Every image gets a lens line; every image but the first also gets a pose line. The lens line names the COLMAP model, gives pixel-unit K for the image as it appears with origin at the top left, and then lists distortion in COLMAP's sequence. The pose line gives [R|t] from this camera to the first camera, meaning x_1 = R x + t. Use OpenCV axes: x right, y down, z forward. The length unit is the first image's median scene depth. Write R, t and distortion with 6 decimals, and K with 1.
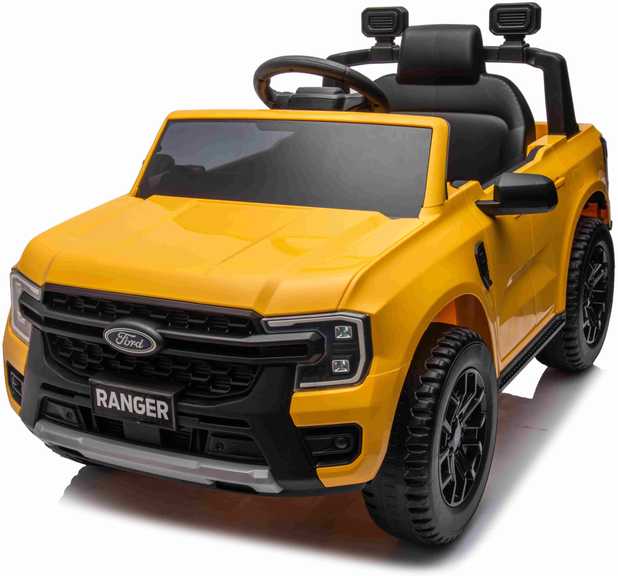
lens RADIAL K [[958.5, 0, 336.2], [0, 958.5, 276.0], [0, 0, 1]] dist [-0.008584, 0.081387]
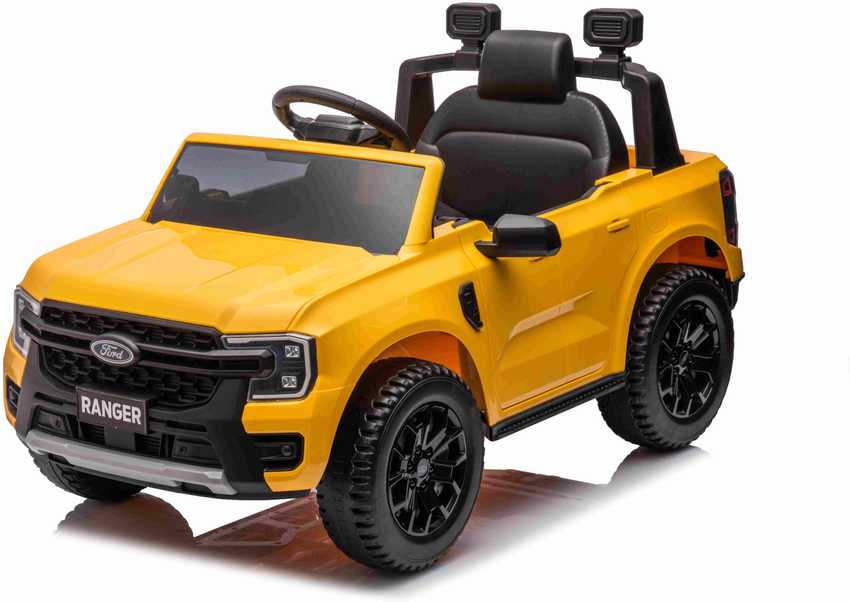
lens RADIAL K [[2013.3, 0, 425.0], [0, 2013.3, 301.0], [0, 0, 1]] dist [0.149398, -0.241416]
pose [[0.988120, 0.049234, -0.145583, 0.472257], [-0.054771, 0.997911, -0.034274, 0.067203], [0.143591, 0.041841, 0.988752, -1.243804]]
